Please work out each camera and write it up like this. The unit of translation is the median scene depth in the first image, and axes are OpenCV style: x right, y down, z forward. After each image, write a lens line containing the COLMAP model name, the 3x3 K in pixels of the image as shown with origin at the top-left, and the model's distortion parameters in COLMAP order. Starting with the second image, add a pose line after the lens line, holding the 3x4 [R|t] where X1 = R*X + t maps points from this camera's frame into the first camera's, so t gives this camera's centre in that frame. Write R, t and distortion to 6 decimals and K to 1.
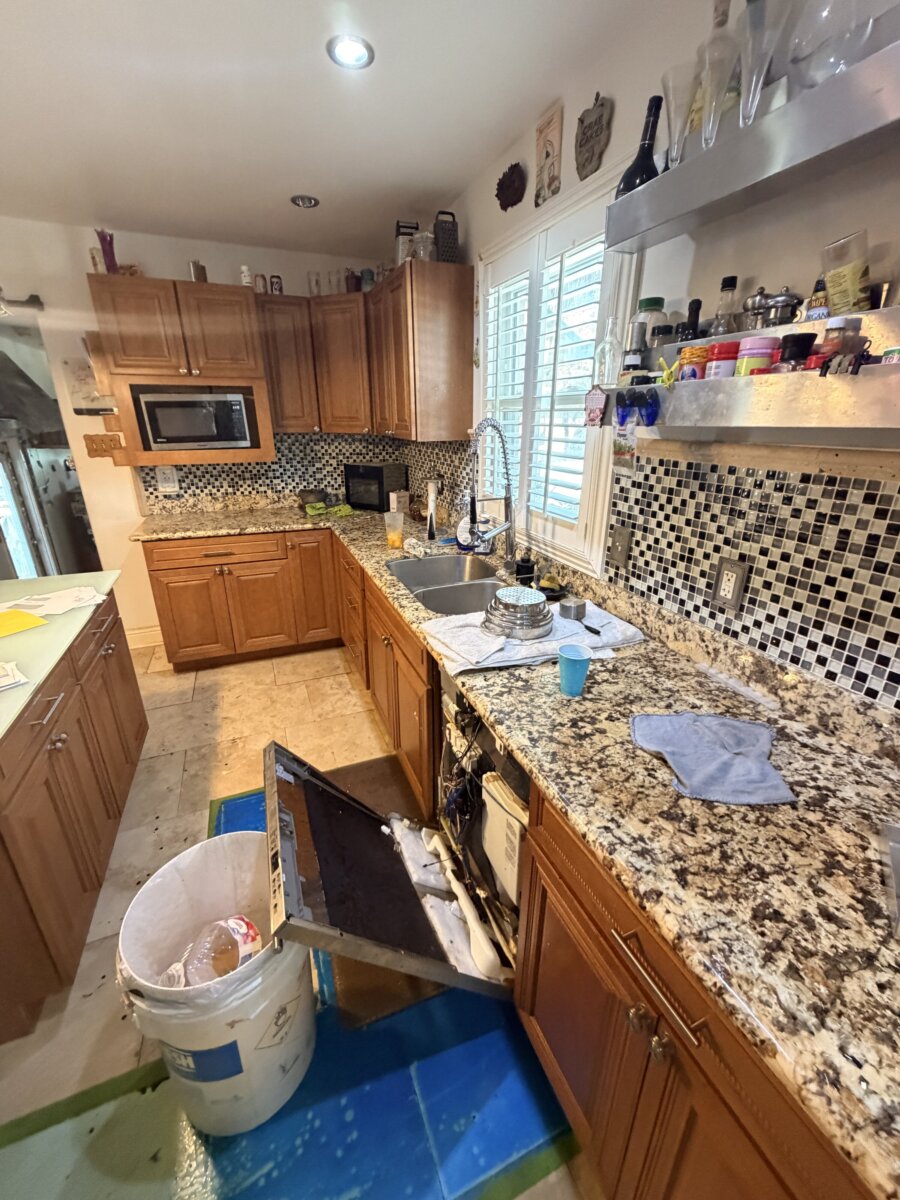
lens RADIAL K [[474.6, 0, 449.5], [0, 474.6, 597.1], [0, 0, 1]] dist [0.000646, 0.000220]
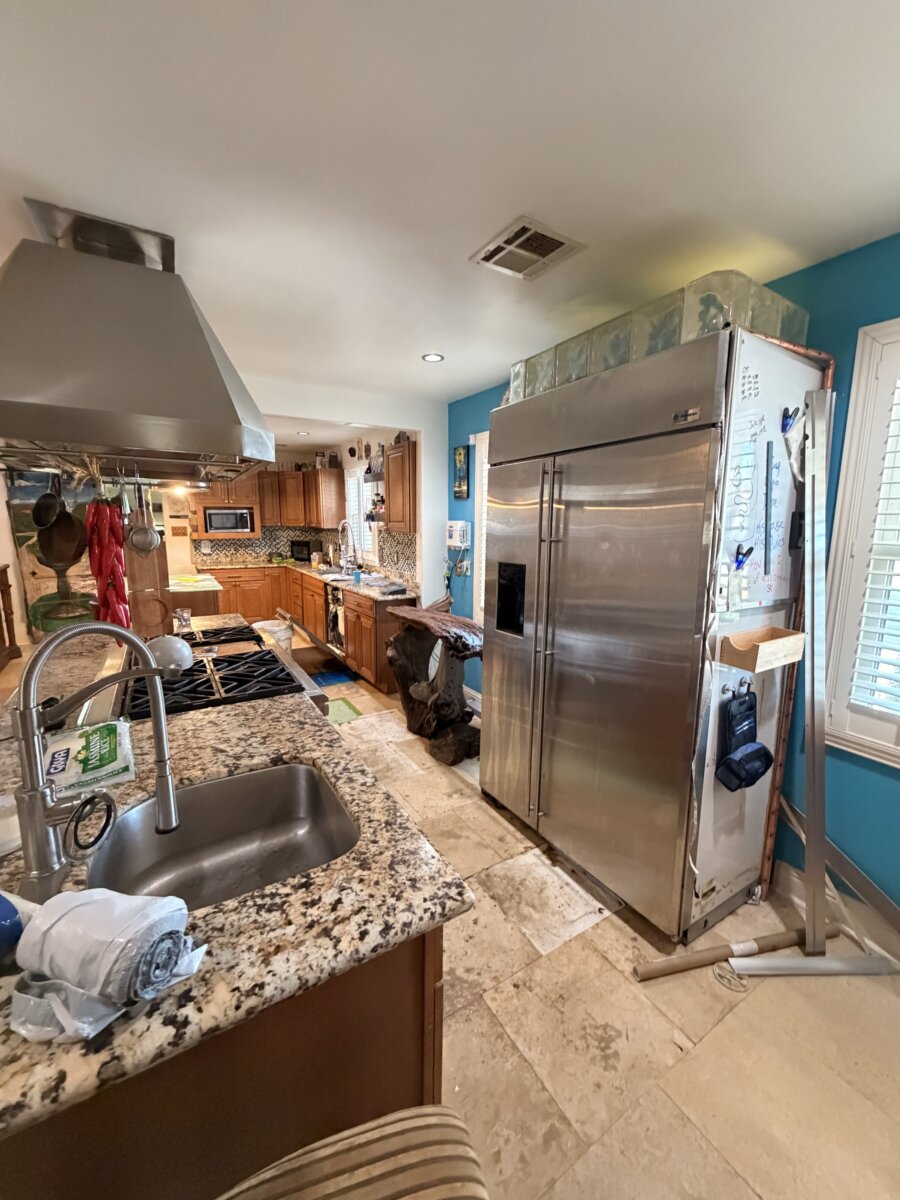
lens RADIAL K [[474.6, 0, 449.5], [0, 474.6, 597.1], [0, 0, 1]] dist [0.000646, 0.000220]
pose [[0.987735, -0.021571, 0.154641, 0.171648], [0.051613, 0.979842, -0.192991, 0.493182], [-0.147361, 0.198606, 0.968938, -1.319673]]
